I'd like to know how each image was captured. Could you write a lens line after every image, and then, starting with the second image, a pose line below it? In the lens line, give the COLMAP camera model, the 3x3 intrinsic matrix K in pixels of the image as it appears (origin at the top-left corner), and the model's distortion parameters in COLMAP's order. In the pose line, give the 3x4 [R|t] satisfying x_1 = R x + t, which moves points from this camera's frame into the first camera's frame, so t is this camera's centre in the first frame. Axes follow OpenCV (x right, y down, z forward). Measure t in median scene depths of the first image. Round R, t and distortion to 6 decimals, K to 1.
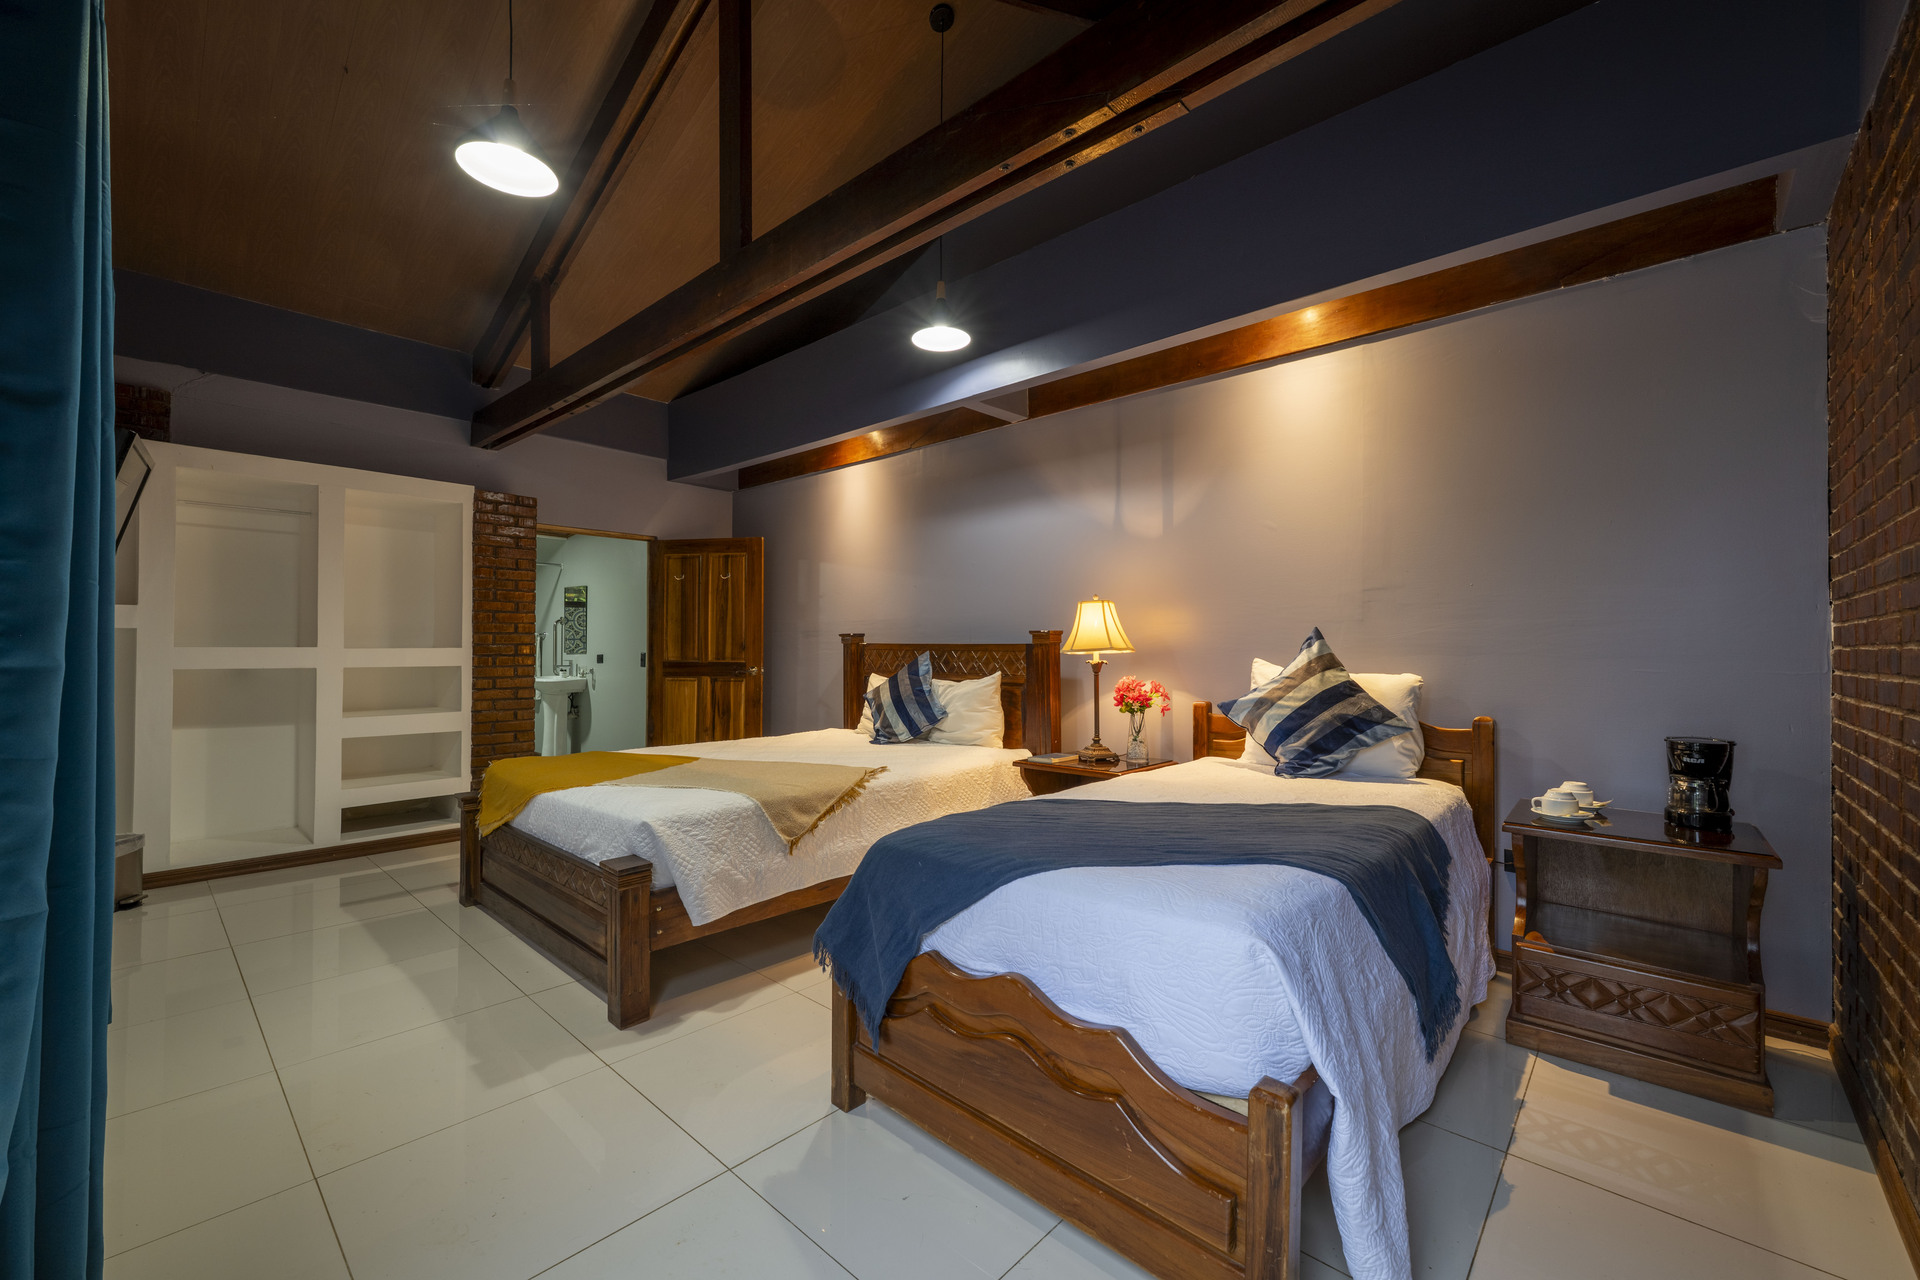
lens RADIAL K [[768.1, 0, 959.6], [0, 768.1, 638.8], [0, 0, 1]] dist [0.000489, -0.000158]
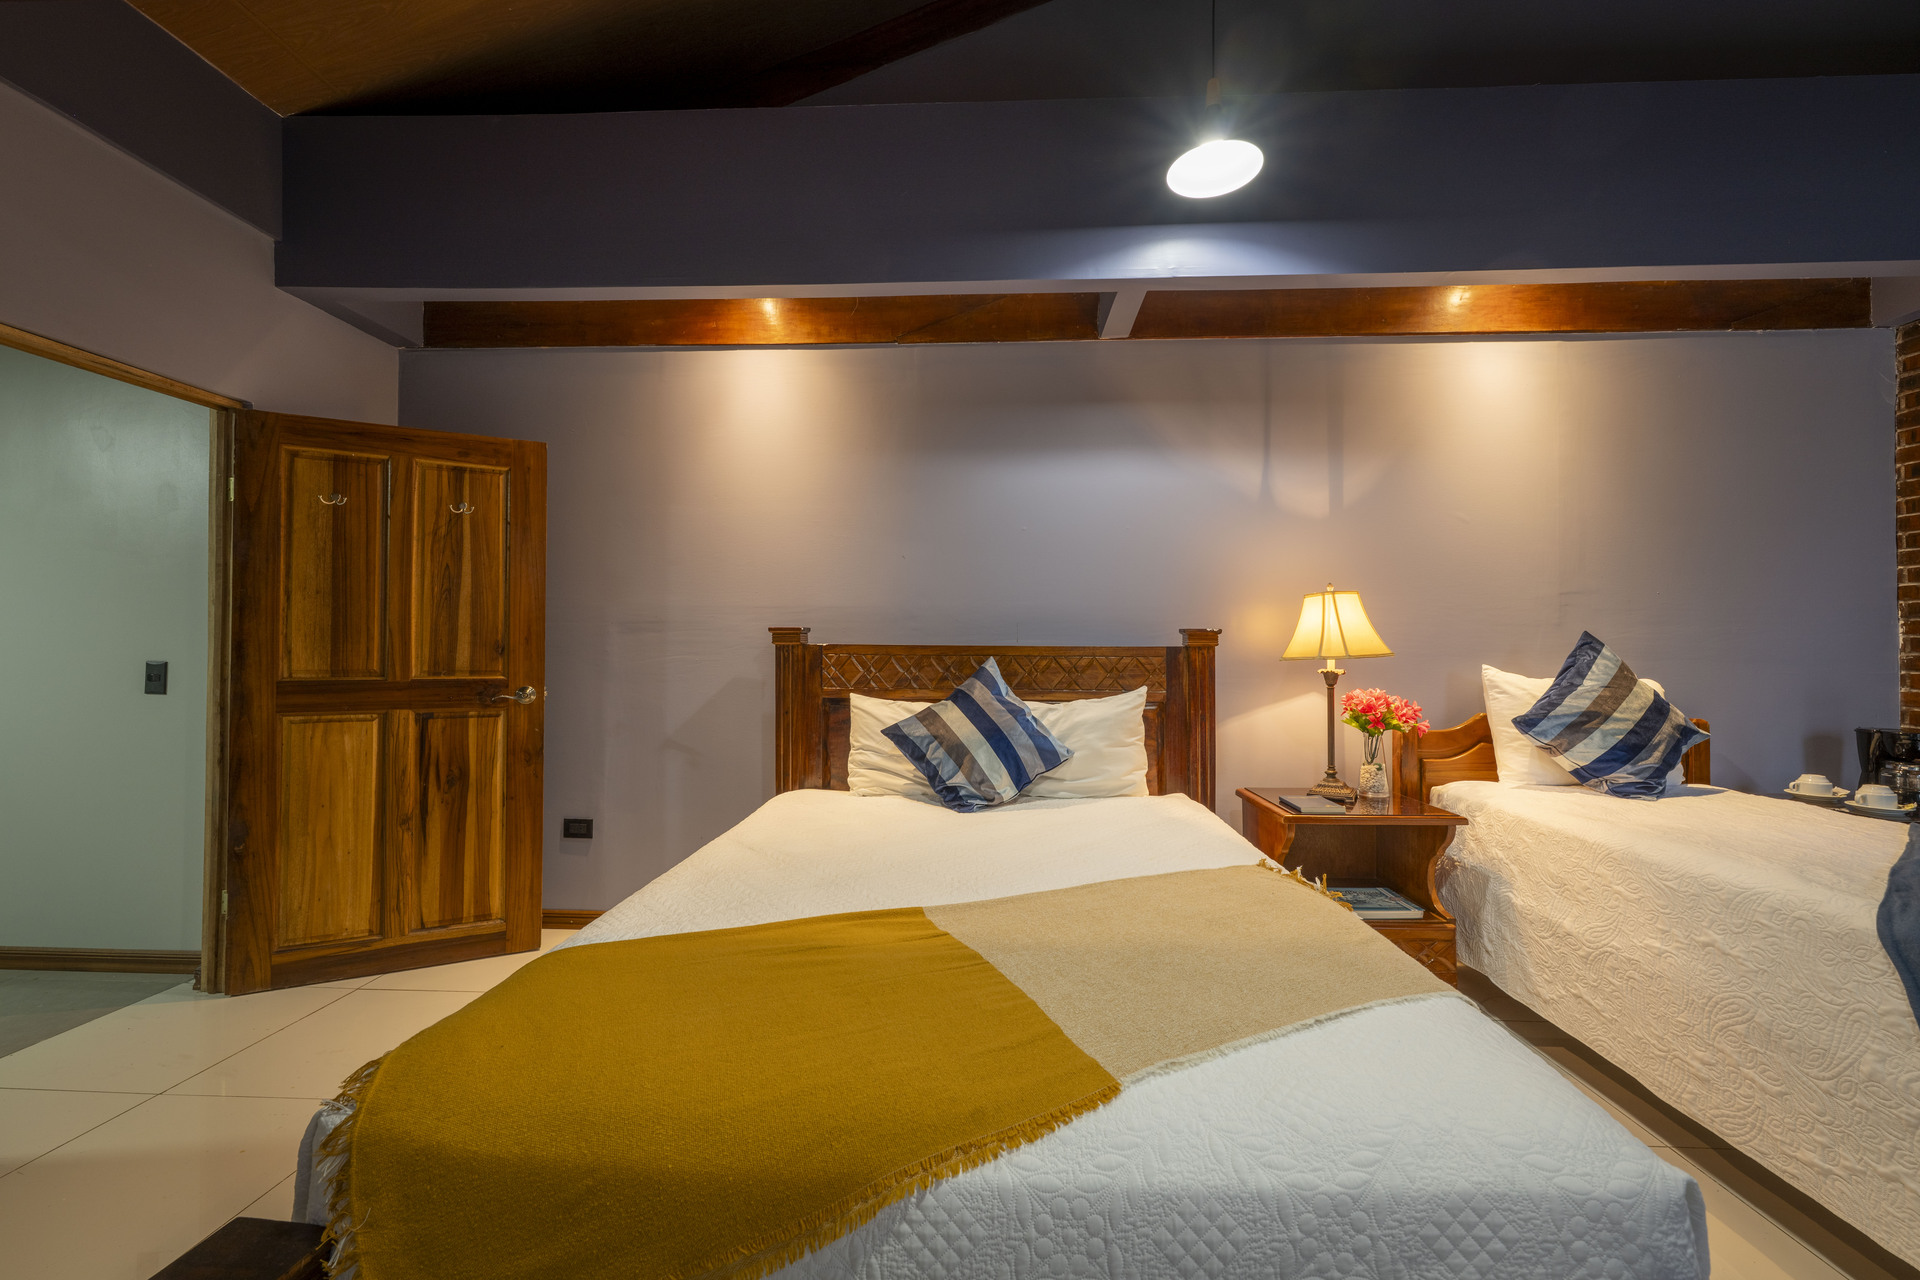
lens RADIAL K [[768.1, 0, 955.6], [0, 768.1, 645.7], [0, 0, 1]] dist [0.000489, -0.000158]
pose [[0.772263, 0.006903, 0.635265, -0.494279], [-0.009598, 0.999954, 0.000802, 0.006350], [-0.635230, -0.006717, 0.772294, 0.537139]]
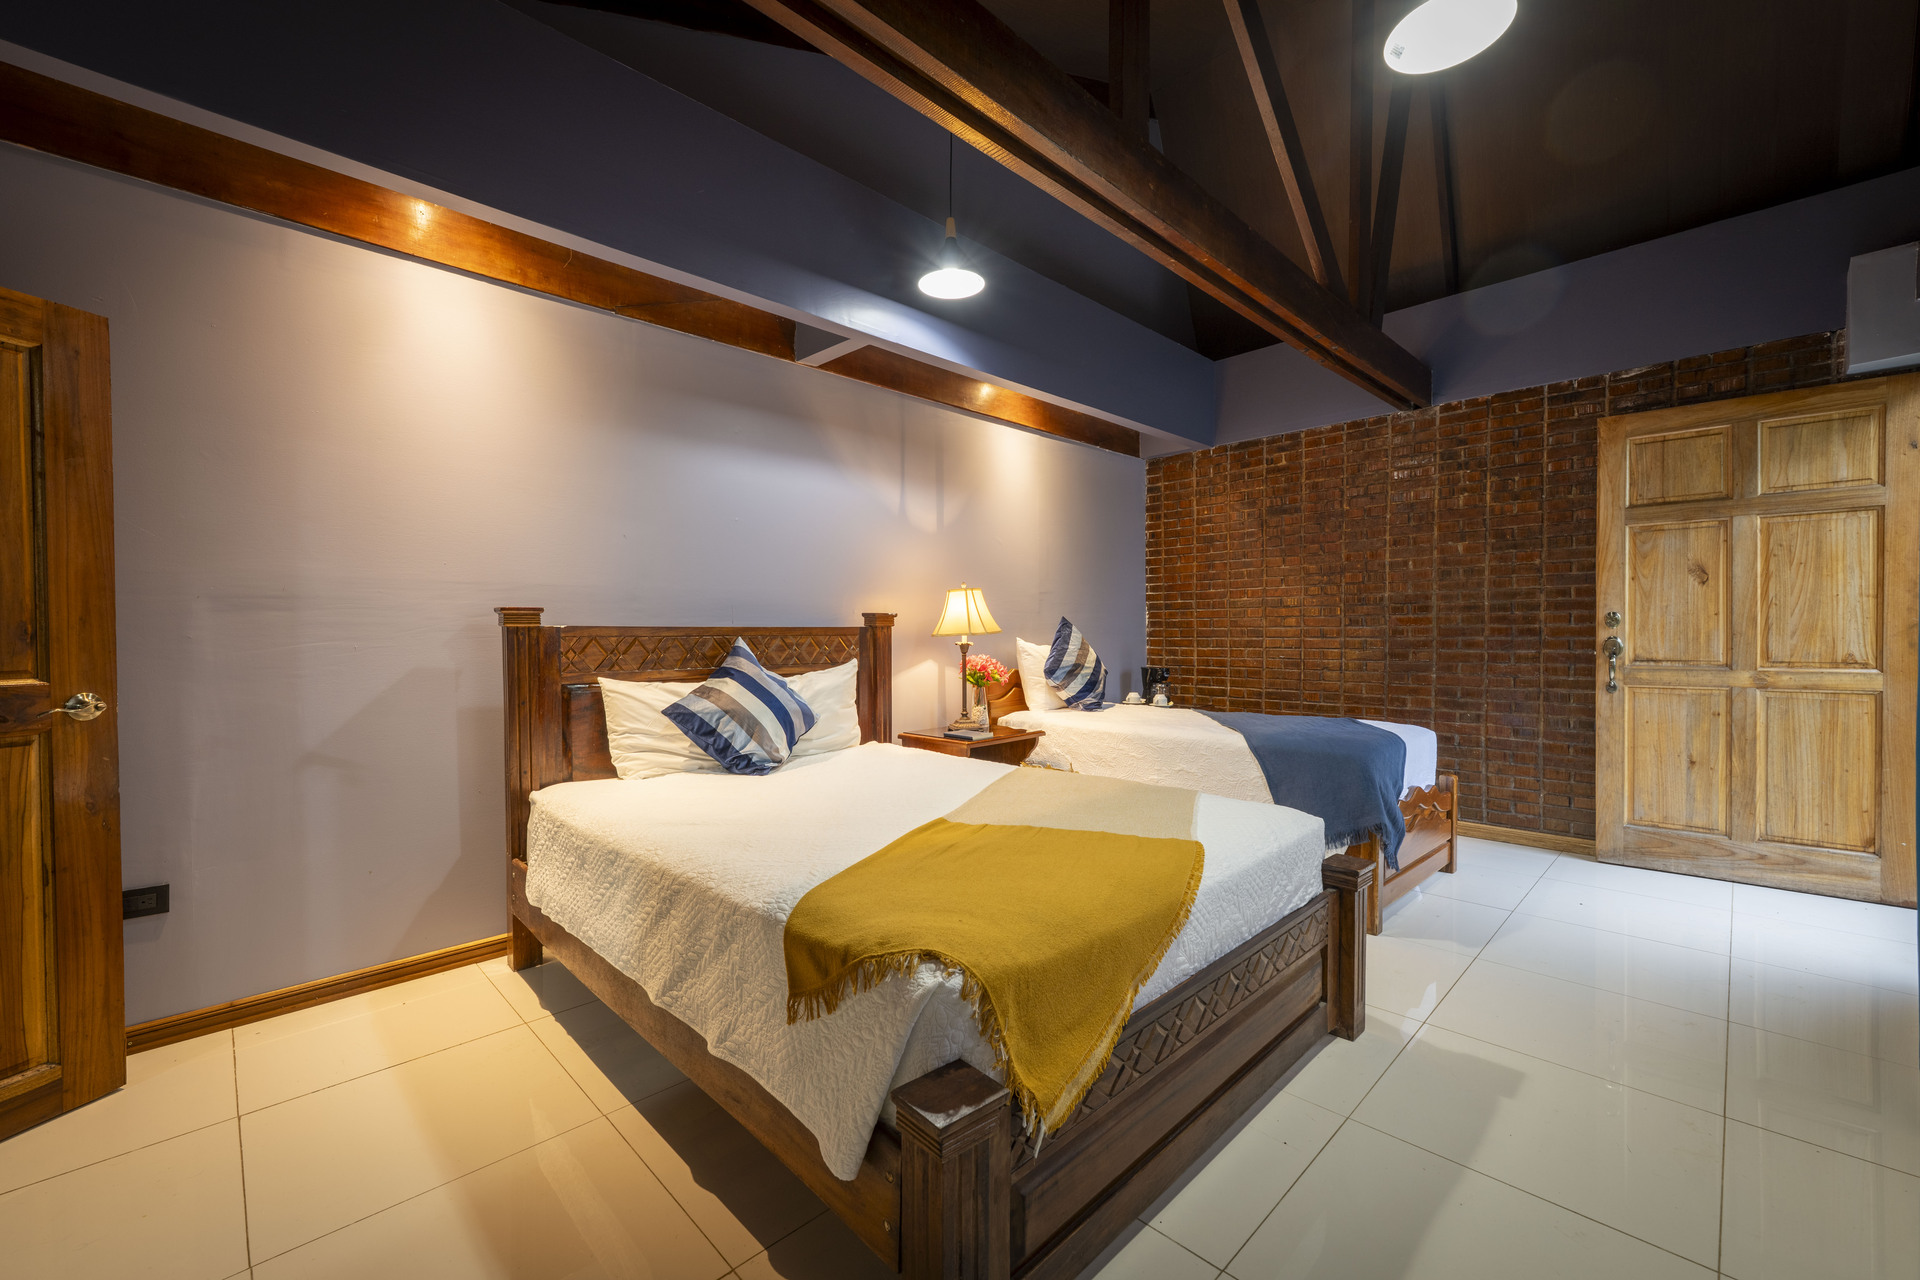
lens RADIAL K [[768.1, 0, 958.5], [0, 768.1, 646.2], [0, 0, 1]] dist [0.000489, -0.000158]
pose [[0.057335, -0.022397, 0.998104, -0.767073], [-0.004277, 0.999734, 0.022679, 0.007476], [-0.998346, -0.005570, 0.057223, 0.784418]]
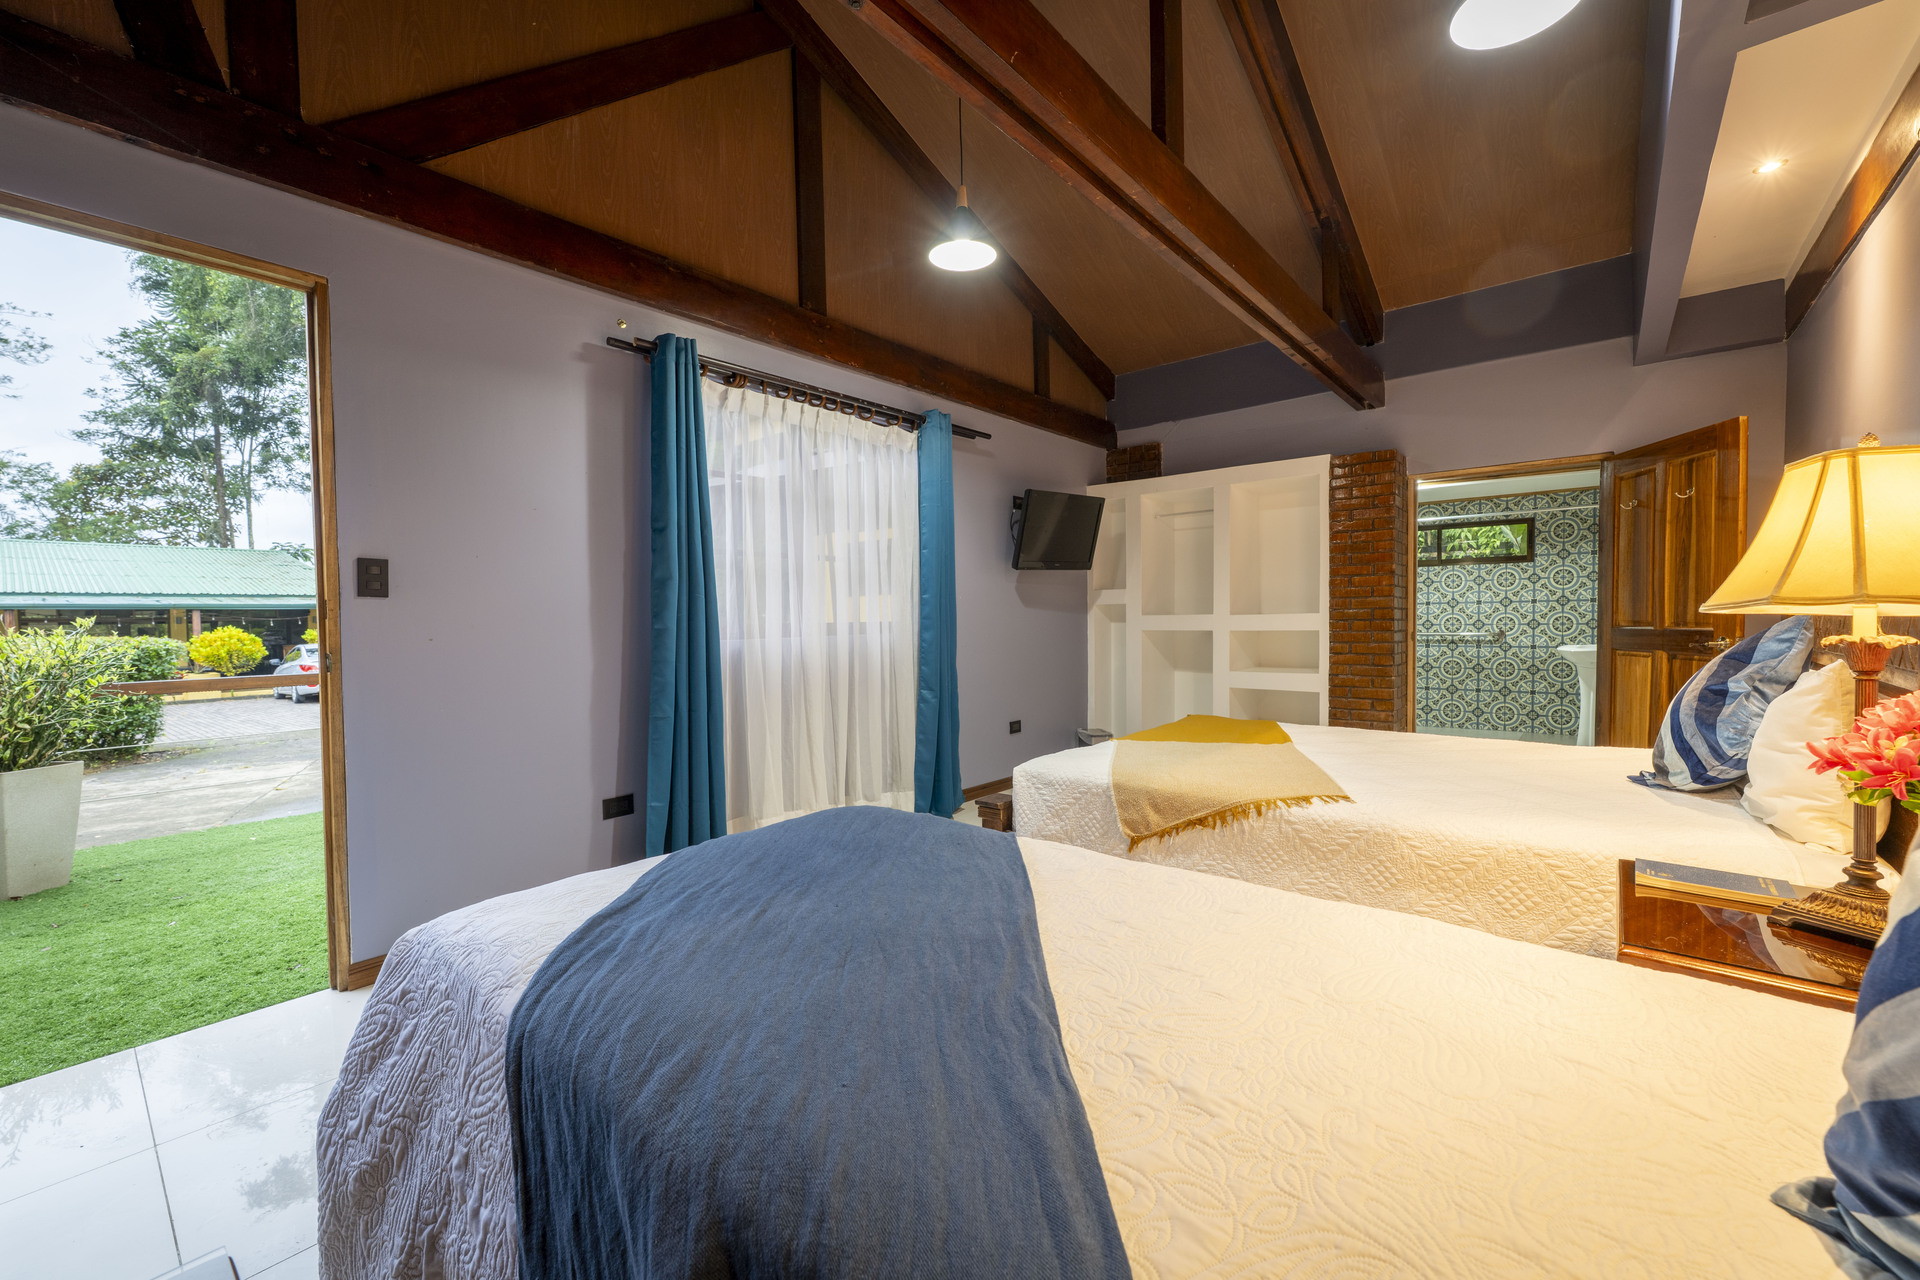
lens RADIAL K [[768.1, 0, 959.6], [0, 768.1, 643.6], [0, 0, 1]] dist [0.000489, -0.000158]
pose [[0.040177, 0.029170, -0.998767, 0.403576], [0.025823, 0.999210, 0.030222, 0.009889], [0.998859, -0.027005, 0.039392, 0.500993]]
